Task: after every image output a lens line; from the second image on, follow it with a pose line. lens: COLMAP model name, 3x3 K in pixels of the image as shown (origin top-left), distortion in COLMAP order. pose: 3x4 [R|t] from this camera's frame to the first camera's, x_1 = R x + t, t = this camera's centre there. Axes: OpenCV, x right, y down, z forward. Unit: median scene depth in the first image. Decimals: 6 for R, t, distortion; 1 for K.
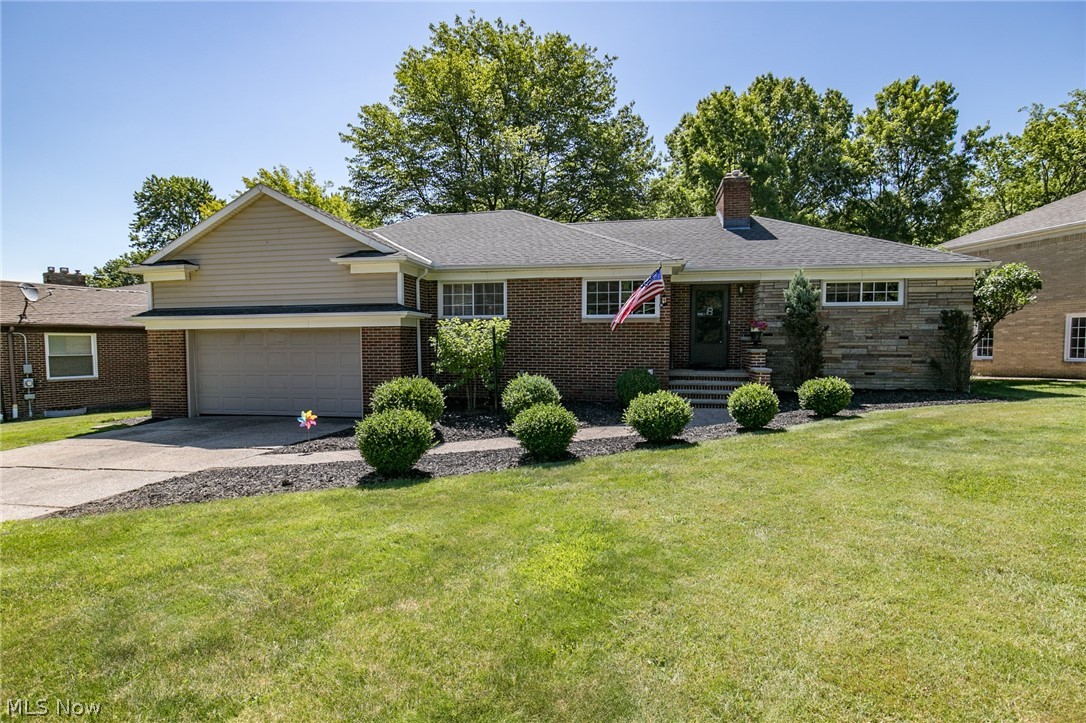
lens RADIAL K [[558.6, 0, 543.3], [0, 558.6, 363.4], [0, 0, 1]] dist [-0.022039, 0.001799]
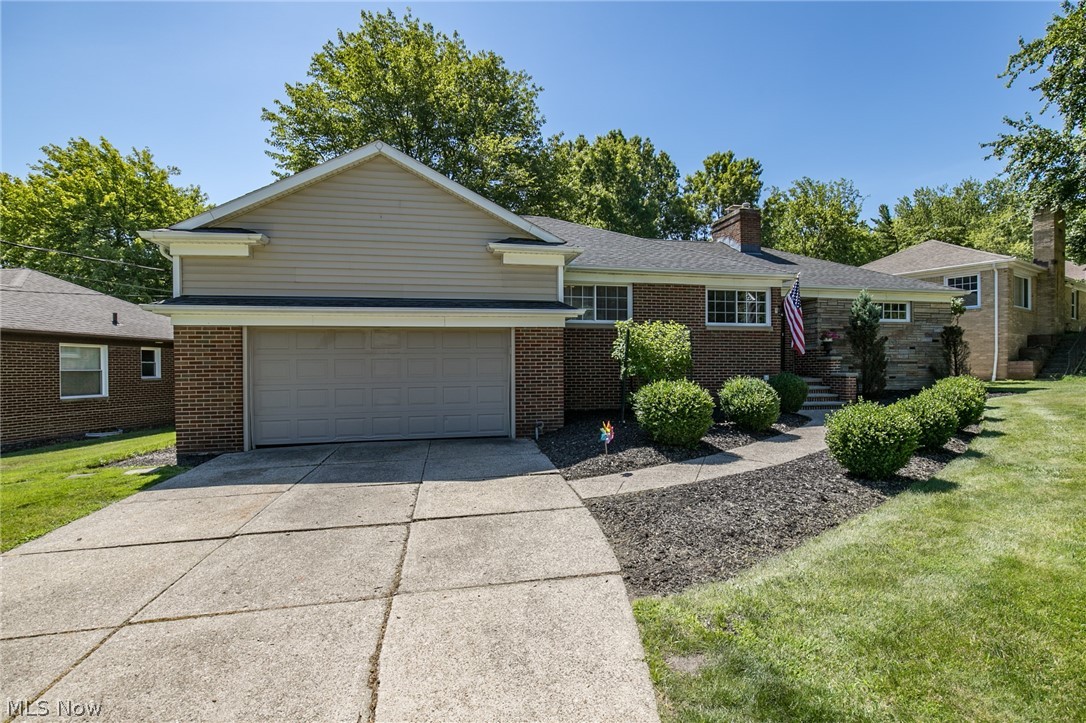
lens RADIAL K [[531.5, 0, 546.2], [0, 531.5, 362.4], [0, 0, 1]] dist [-0.015138, 0.000632]
pose [[0.917797, 0.000605, 0.397048, -0.567394], [0.018731, 0.998819, -0.044819, 0.023050], [-0.396607, 0.048572, 0.916703, 0.232382]]
